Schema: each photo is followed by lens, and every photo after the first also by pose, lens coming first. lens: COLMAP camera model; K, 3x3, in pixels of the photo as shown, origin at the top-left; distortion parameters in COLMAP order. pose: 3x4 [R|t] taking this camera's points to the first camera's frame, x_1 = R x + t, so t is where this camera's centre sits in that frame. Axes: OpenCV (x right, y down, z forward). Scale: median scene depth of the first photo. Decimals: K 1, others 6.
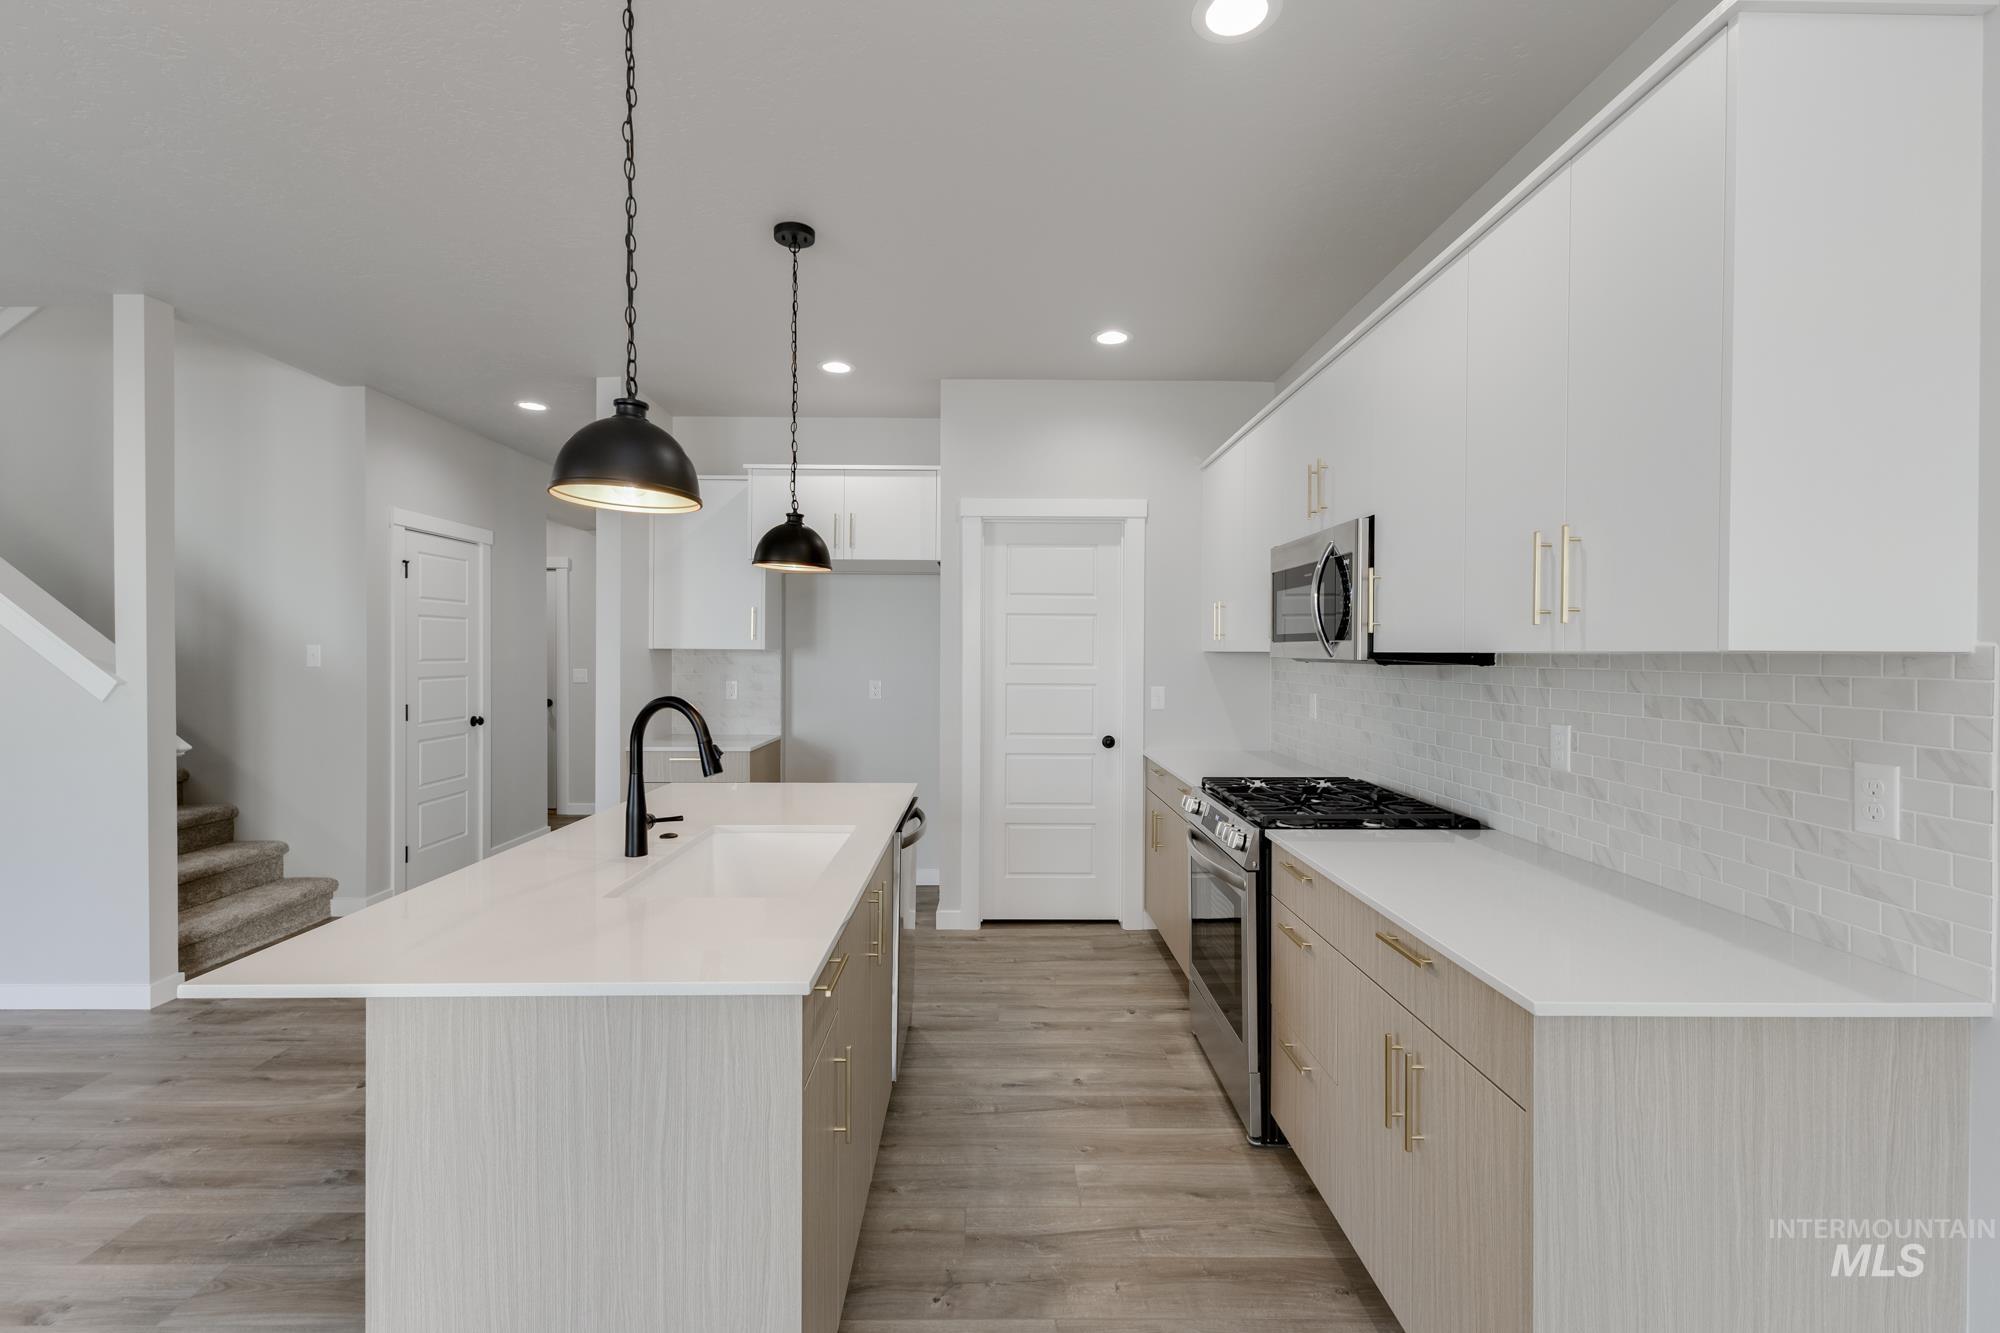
lens RADIAL K [[863.0, 0, 998.4], [0, 863.0, 672.4], [0, 0, 1]] dist [0.010058, -0.003621]
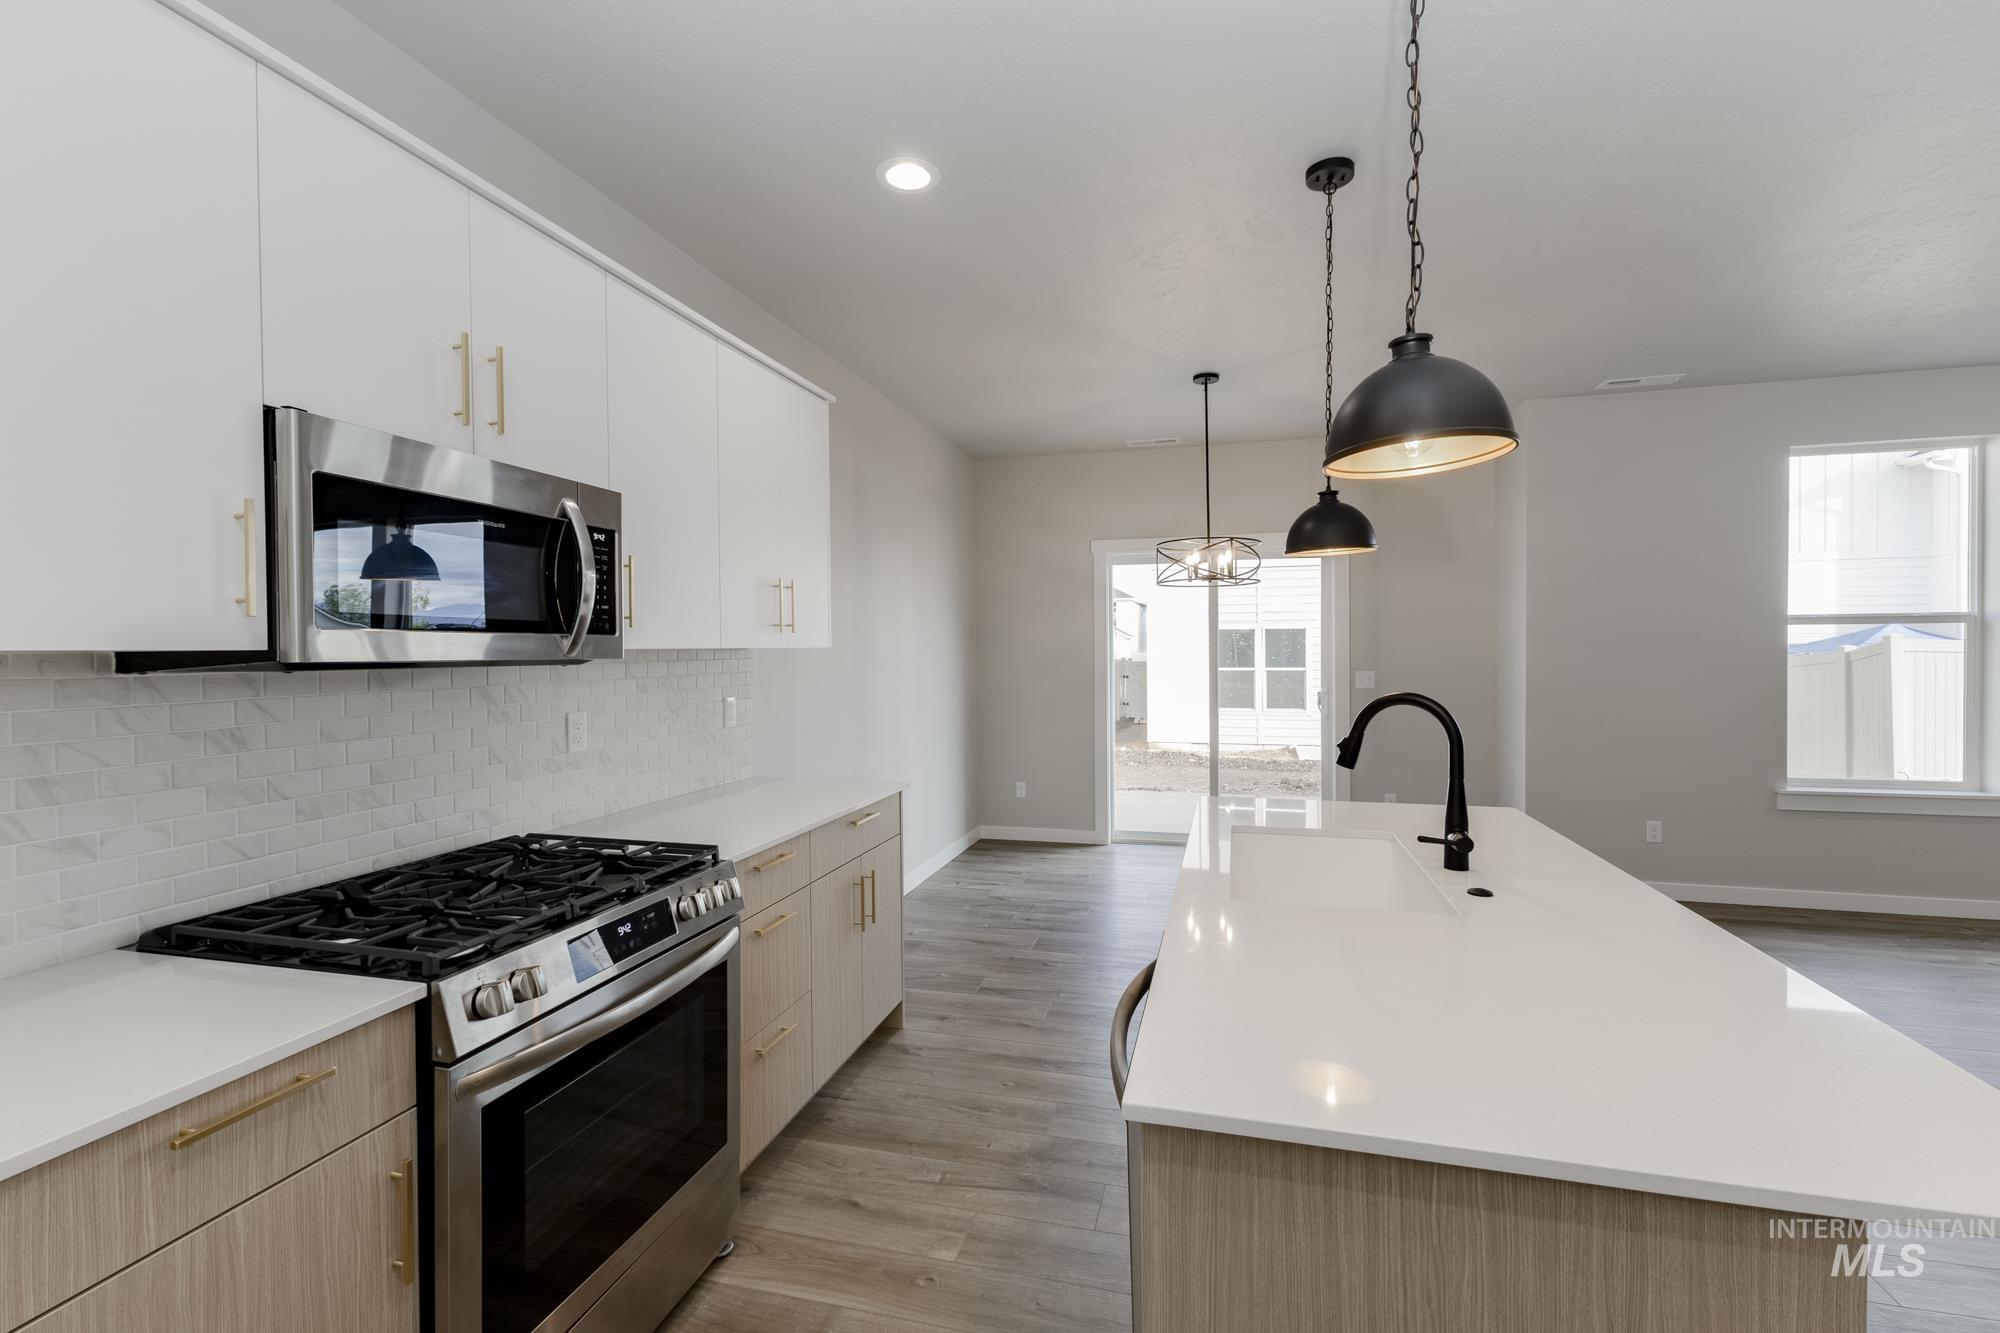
lens RADIAL K [[863.0, 0, 1002.6], [0, 863.0, 665.9], [0, 0, 1]] dist [0.010058, -0.003621]
pose [[-0.963426, 0.002543, 0.267962, -0.181274], [0.014966, 0.998905, 0.044329, -0.038938], [-0.267555, 0.046718, -0.962409, 1.758831]]
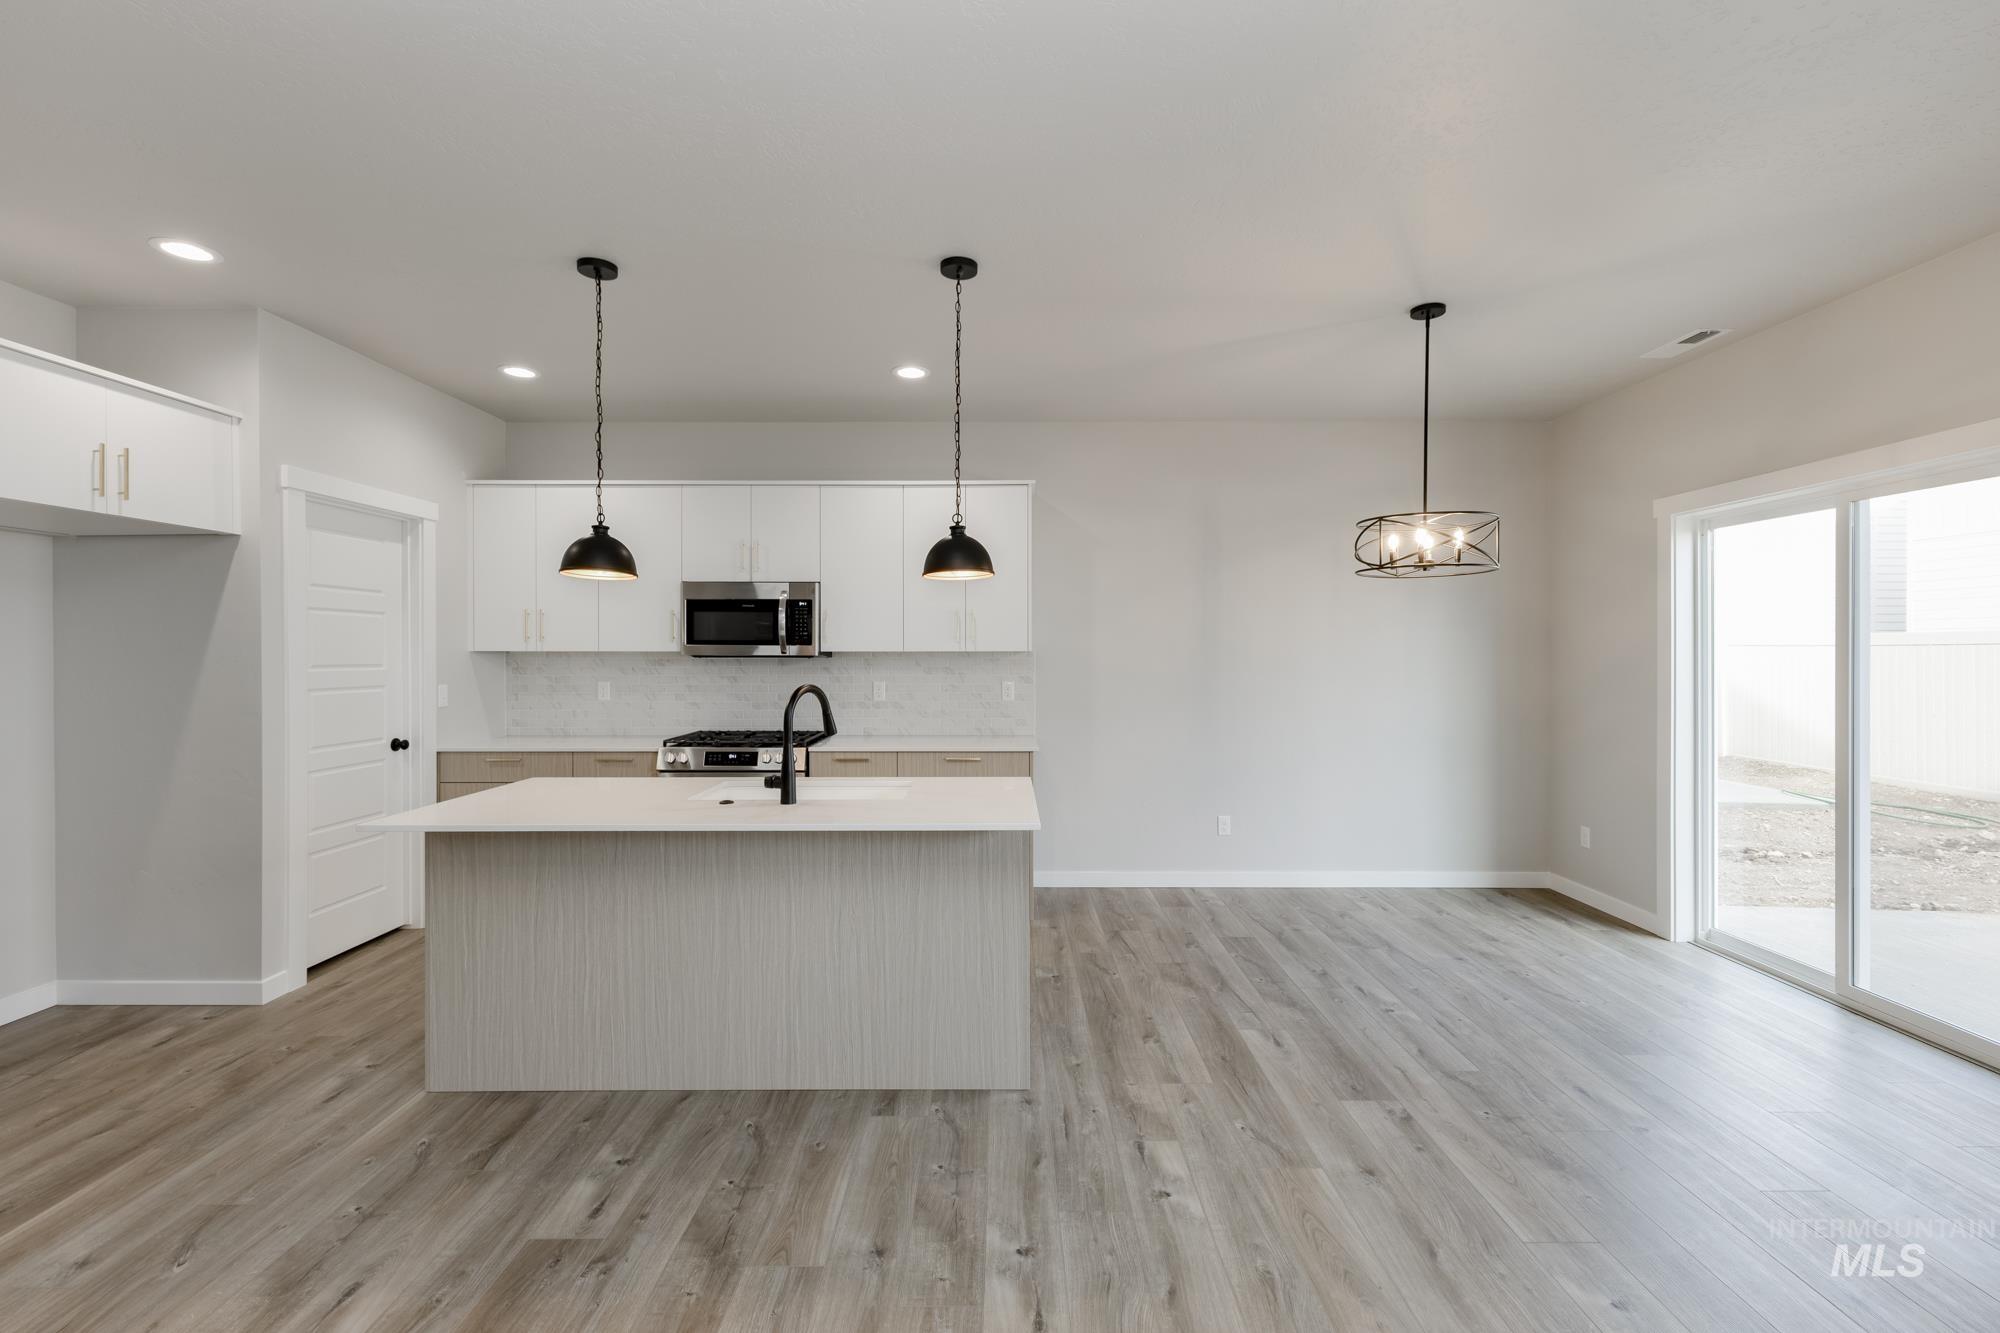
lens RADIAL K [[863.0, 0, 1000.5], [0, 863.0, 659.6], [0, 0, 1]] dist [0.010058, -0.003621]
pose [[0.015615, -0.009233, 0.999835, -1.559489], [0.025762, 0.999629, 0.008829, -0.010982], [-0.999546, 0.025620, 0.015847, 0.565173]]
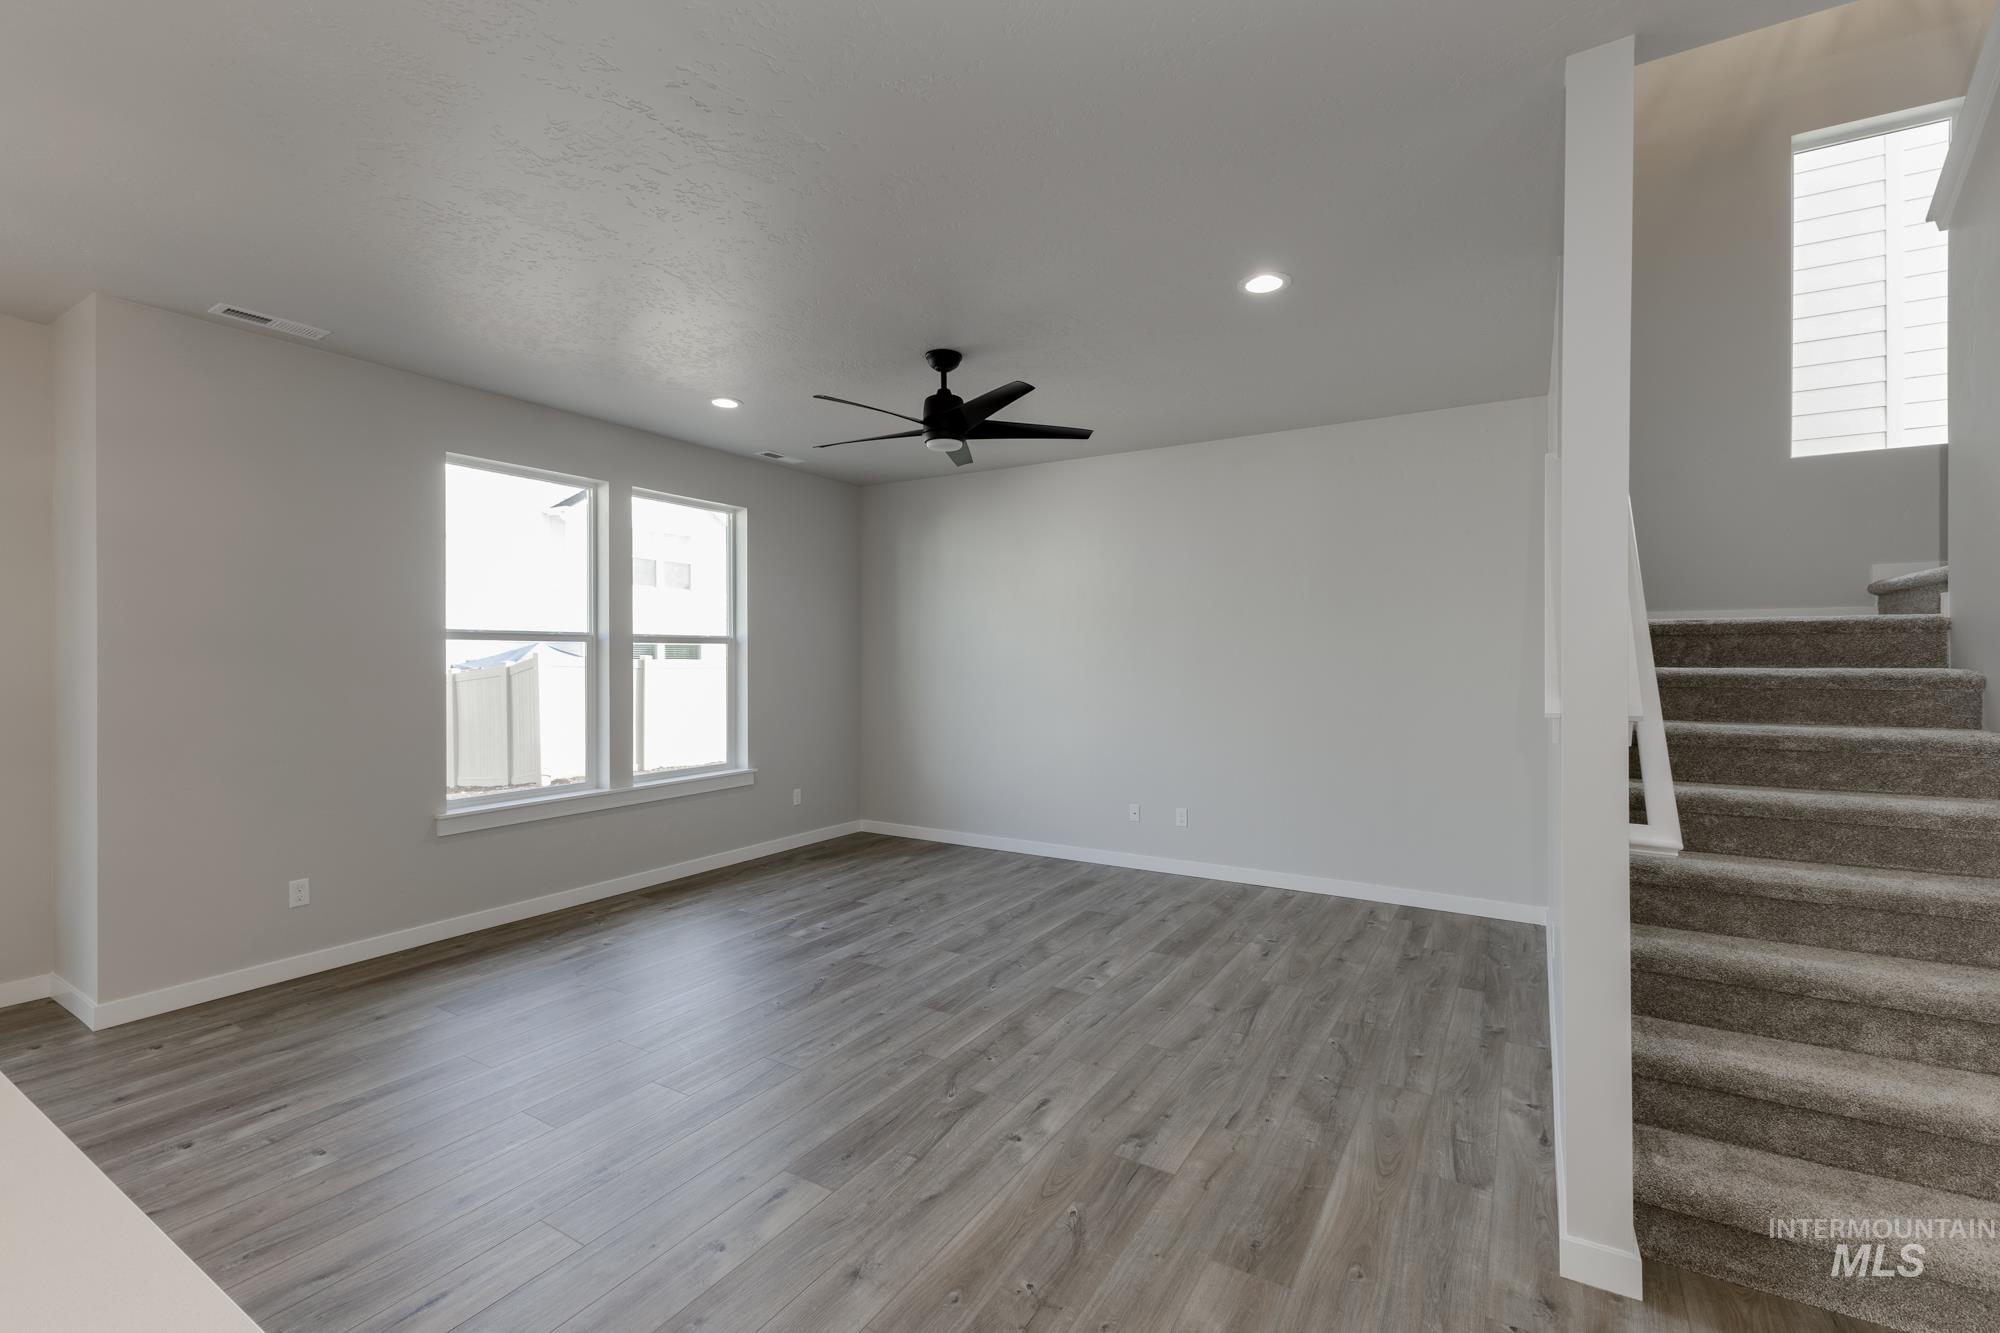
lens RADIAL K [[863.0, 0, 1000.2], [0, 863.0, 658.6], [0, 0, 1]] dist [0.010058, -0.003621]
pose [[-0.530989, 0.001000, -0.847378, -0.414585], [-0.021445, 0.999663, 0.014618, -0.029797], [0.847107, 0.025934, -0.530789, 1.397668]]
